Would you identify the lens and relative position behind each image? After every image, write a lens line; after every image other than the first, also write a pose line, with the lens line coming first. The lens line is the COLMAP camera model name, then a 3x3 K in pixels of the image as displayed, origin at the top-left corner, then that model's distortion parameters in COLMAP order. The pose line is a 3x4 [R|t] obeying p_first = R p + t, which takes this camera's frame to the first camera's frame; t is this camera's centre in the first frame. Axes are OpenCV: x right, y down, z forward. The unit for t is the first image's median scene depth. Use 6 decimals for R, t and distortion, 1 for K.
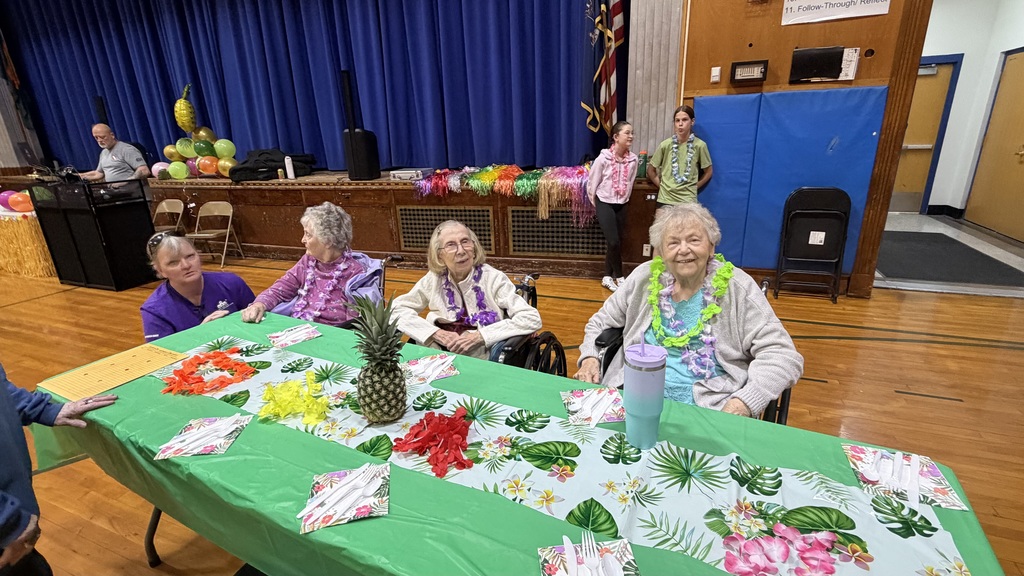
lens RADIAL K [[484.4, 0, 512.0], [0, 484.4, 288.0], [0, 0, 1]] dist [-0.002464, -0.000317]
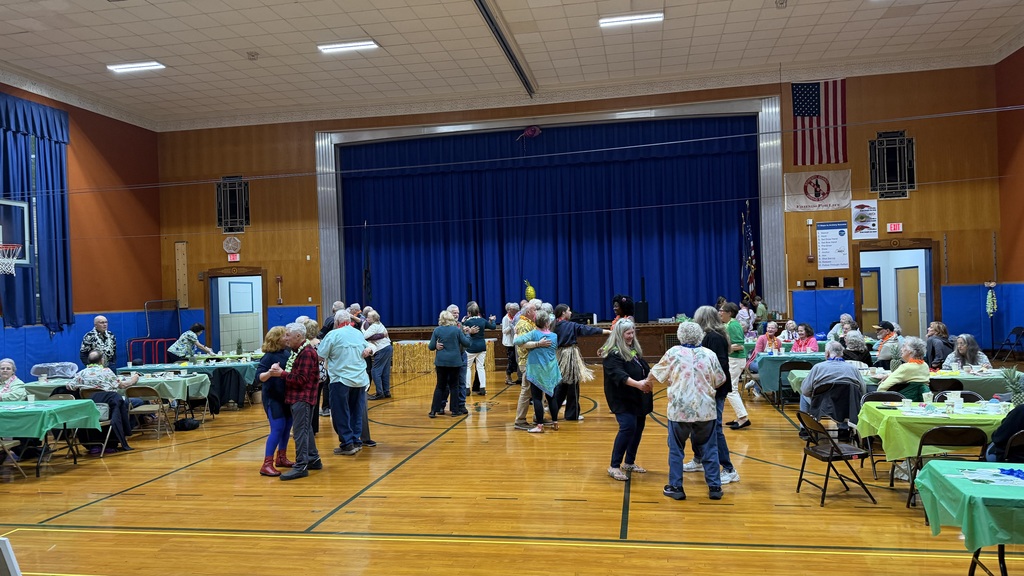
lens RADIAL K [[736.8, 0, 512.0], [0, 736.8, 288.0], [0, 0, 1]] dist [0.062381, -0.002616]
pose [[0.977726, 0.003613, 0.209856, -2.092495], [0.063701, 0.947583, -0.313096, 0.828881], [-0.199987, 0.319490, 0.926246, -2.646995]]
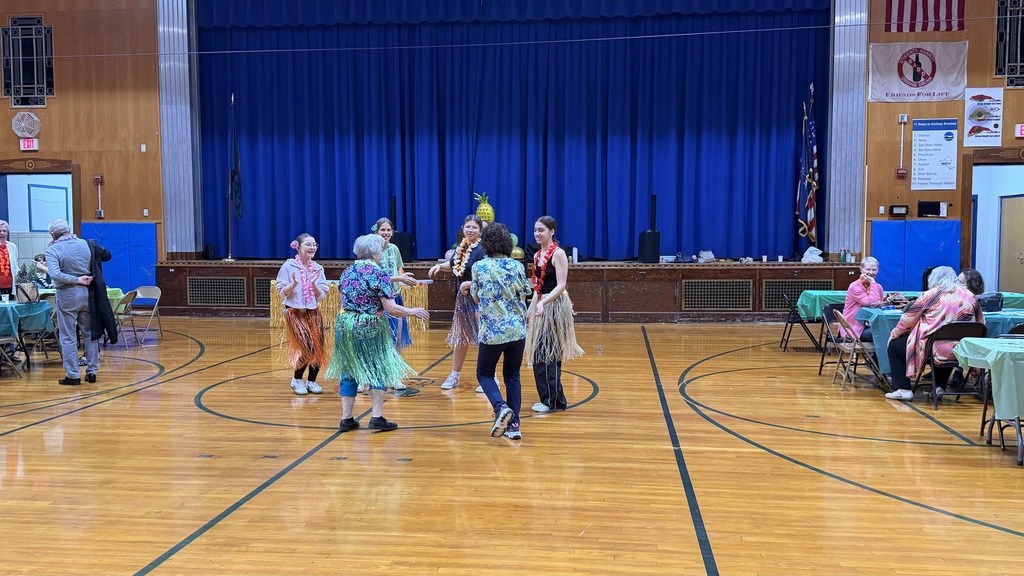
lens RADIAL K [[924.2, 0, 512.0], [0, 924.2, 288.0], [0, 0, 1]] dist [0.010758, -0.004788]
pose [[0.961445, 0.016156, 0.274521, -1.950597], [0.054072, 0.967678, -0.246323, 0.673666], [-0.269628, 0.251670, 0.929496, -1.908347]]
